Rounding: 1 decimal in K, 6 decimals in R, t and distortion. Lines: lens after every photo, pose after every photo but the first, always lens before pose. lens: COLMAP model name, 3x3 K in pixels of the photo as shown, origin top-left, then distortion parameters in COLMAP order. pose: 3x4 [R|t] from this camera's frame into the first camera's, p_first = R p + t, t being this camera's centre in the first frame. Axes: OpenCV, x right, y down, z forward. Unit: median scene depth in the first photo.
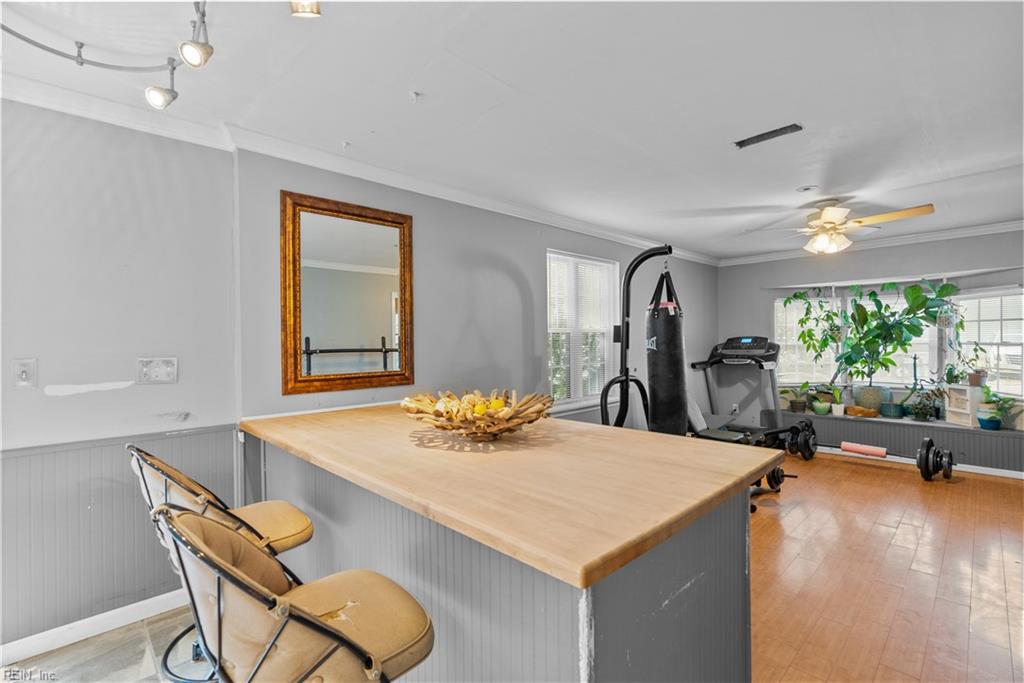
lens RADIAL K [[469.7, 0, 512.0], [0, 469.7, 341.5], [0, 0, 1]] dist [-0.000140, -0.000005]
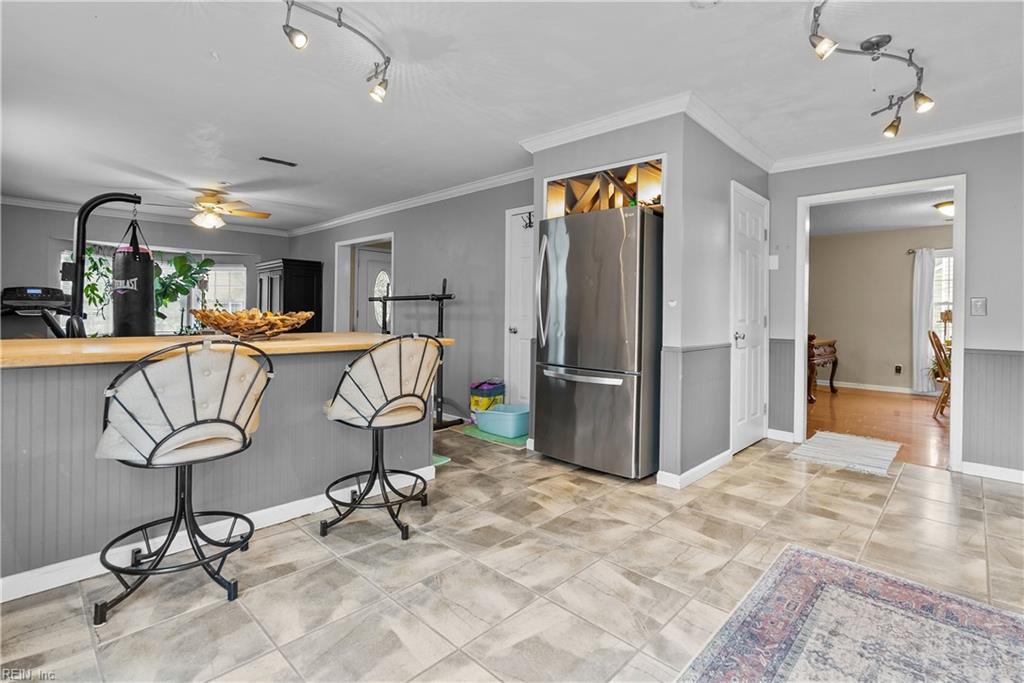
lens RADIAL K [[480.9, 0, 511.4], [0, 480.9, 315.1], [0, 0, 1]] dist [-0.000113, -0.000030]
pose [[-0.033254, 0.007805, 0.999416, -0.540875], [-0.009047, 0.999926, -0.008110, 0.050149], [-0.999406, -0.009311, -0.033181, 0.107517]]
